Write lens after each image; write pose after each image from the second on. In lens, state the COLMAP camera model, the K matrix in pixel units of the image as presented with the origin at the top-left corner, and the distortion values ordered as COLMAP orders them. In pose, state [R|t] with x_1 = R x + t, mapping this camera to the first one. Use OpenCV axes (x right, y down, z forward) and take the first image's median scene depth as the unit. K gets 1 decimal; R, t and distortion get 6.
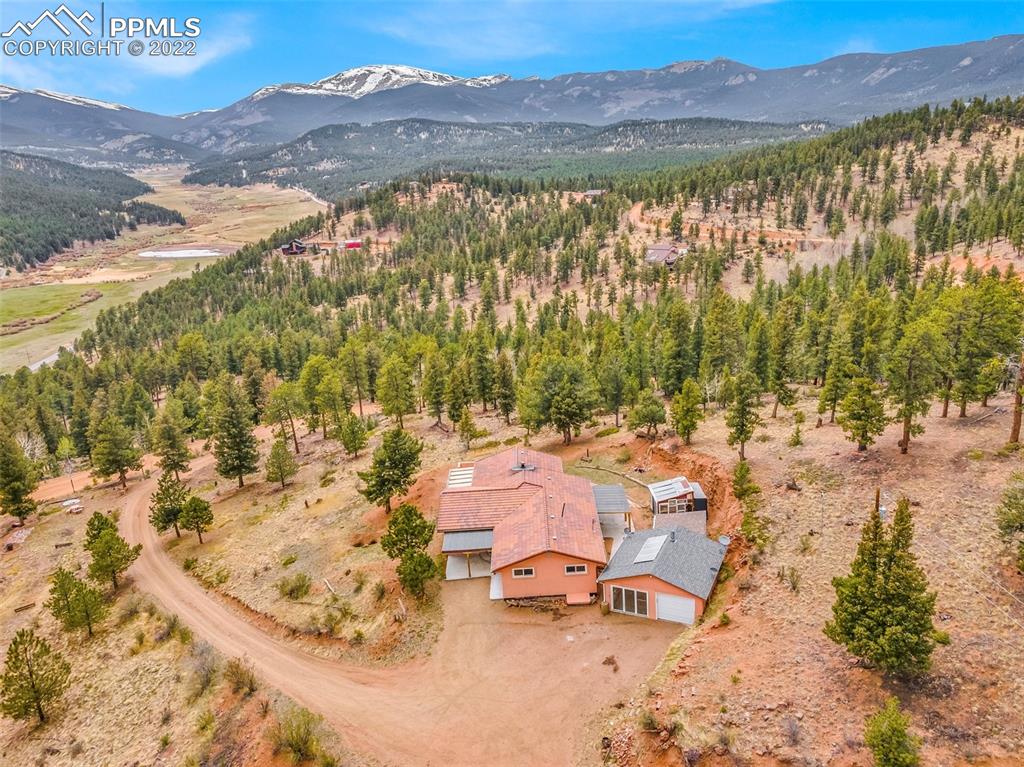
lens RADIAL K [[713.3, 0, 470.4], [0, 713.3, 383.6], [0, 0, 1]] dist [0.006975, 0.060052]
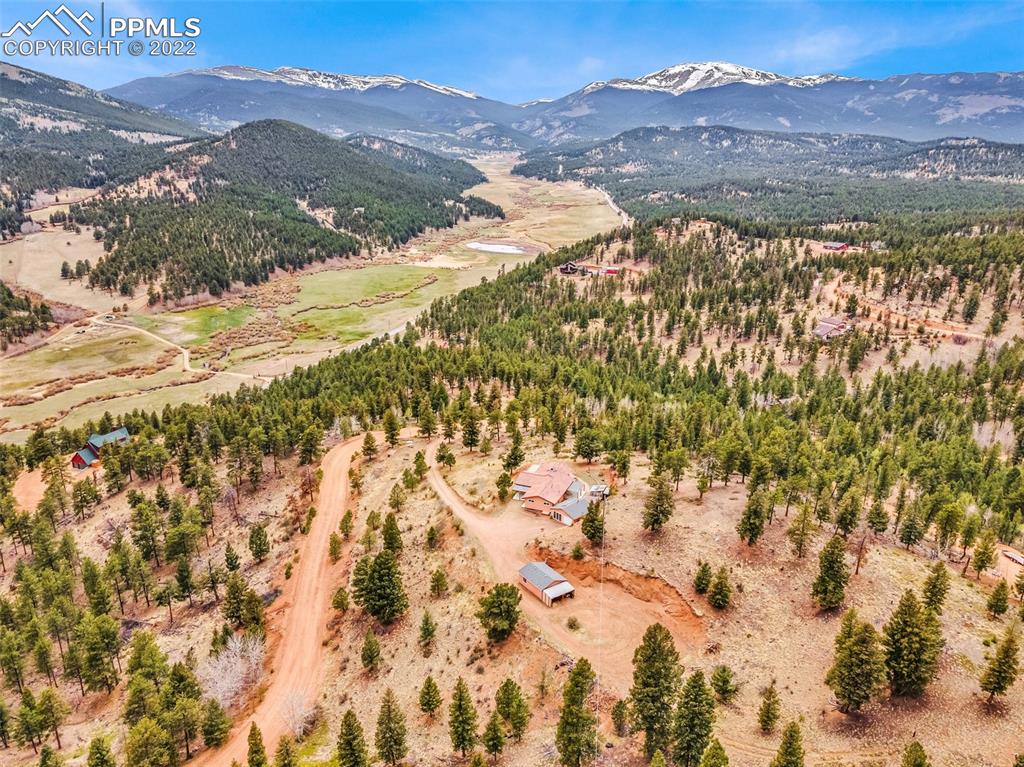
lens RADIAL K [[713.3, 0, 470.4], [0, 713.3, 383.6], [0, 0, 1]] dist [0.006975, 0.060052]
pose [[0.904683, 0.172552, -0.389583, 0.128853], [-0.147951, 0.984655, 0.092551, -0.067662], [0.399575, -0.026090, 0.916329, -0.268878]]
